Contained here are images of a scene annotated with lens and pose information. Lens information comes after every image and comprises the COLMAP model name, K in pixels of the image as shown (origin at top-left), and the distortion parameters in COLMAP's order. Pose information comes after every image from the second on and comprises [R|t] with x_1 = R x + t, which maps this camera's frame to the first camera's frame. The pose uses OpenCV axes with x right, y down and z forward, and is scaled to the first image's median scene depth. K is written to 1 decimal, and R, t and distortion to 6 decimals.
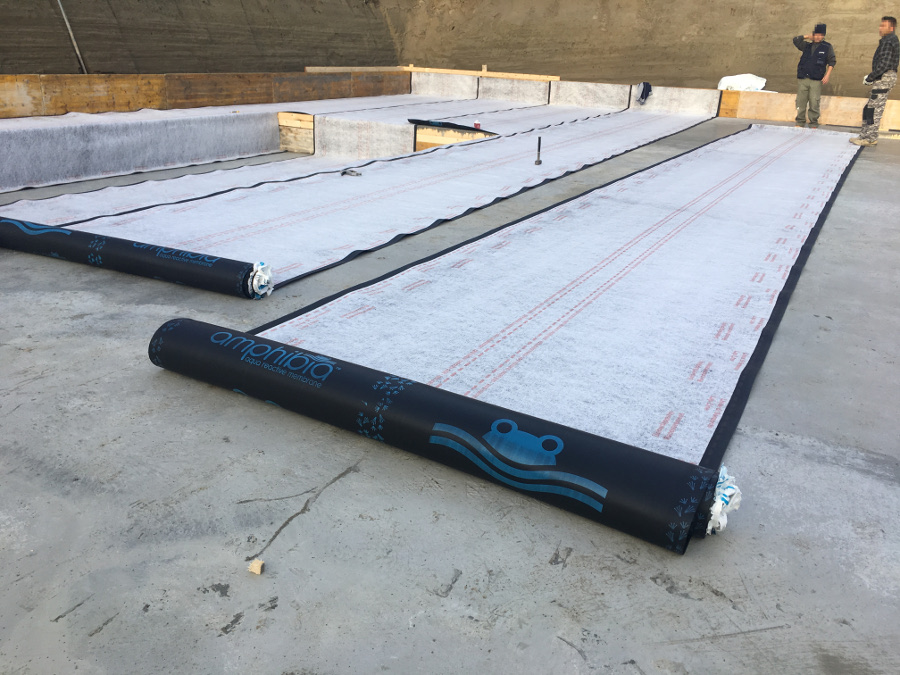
lens RADIAL K [[762.4, 0, 448.4], [0, 762.4, 328.9], [0, 0, 1]] dist [0.074242, -0.085857]
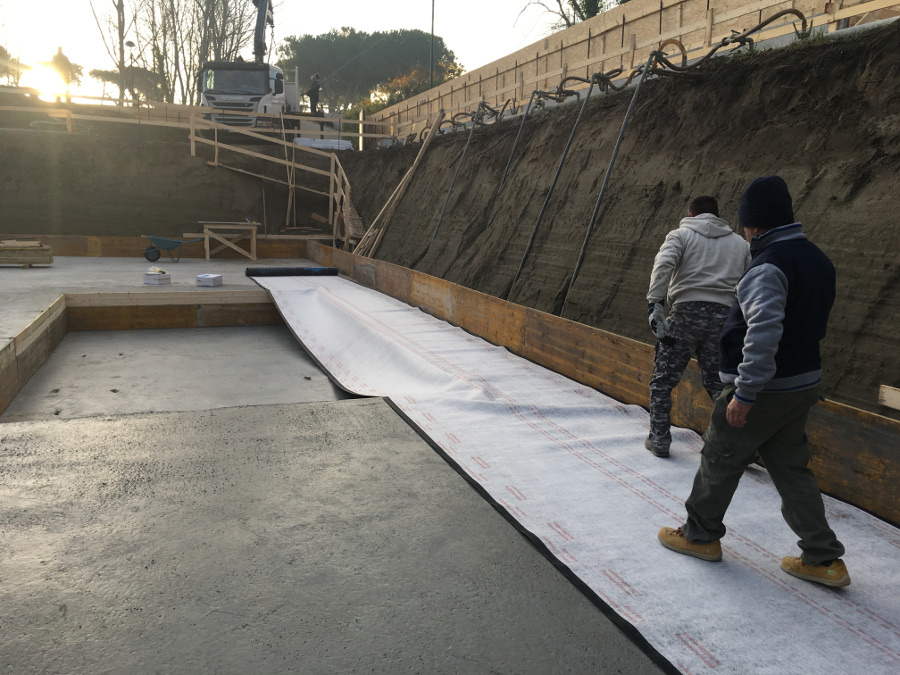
lens RADIAL K [[762.4, 0, 448.4], [0, 762.4, 328.9], [0, 0, 1]] dist [0.074242, -0.085857]
pose [[-0.694394, 0.051607, -0.717742, 0.122427], [-0.303724, 0.883207, 0.357348, -0.400737], [0.652357, 0.466135, -0.597619, 1.028079]]
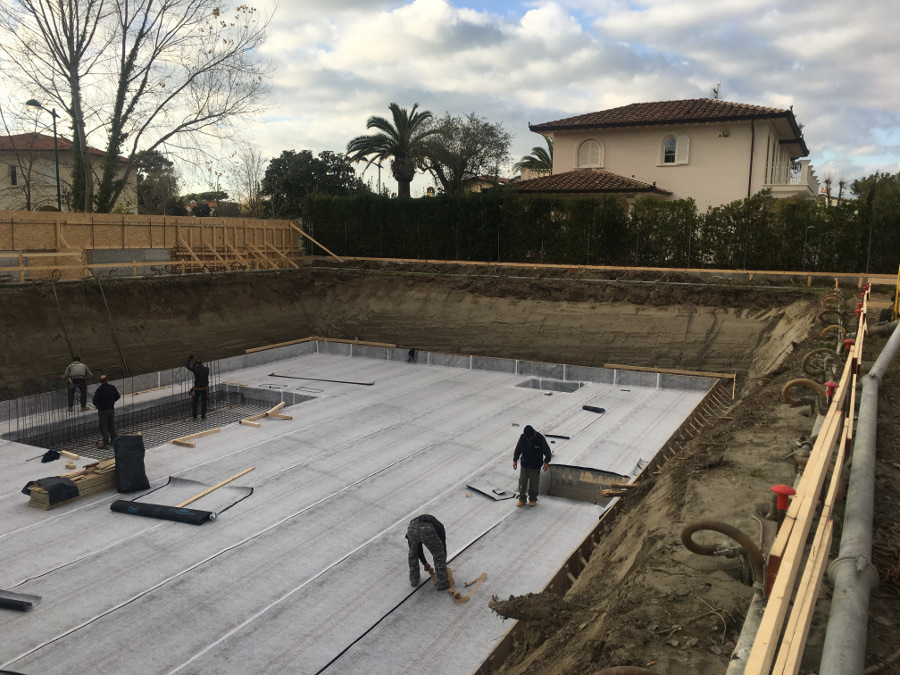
lens RADIAL K [[762.4, 0, 448.4], [0, 762.4, 328.9], [0, 0, 1]] dist [0.074242, -0.085857]
pose [[0.999459, -0.027447, -0.018134, 0.327772], [0.022661, 0.974028, -0.225291, 0.034685], [0.023847, 0.224758, 0.974123, -0.772776]]
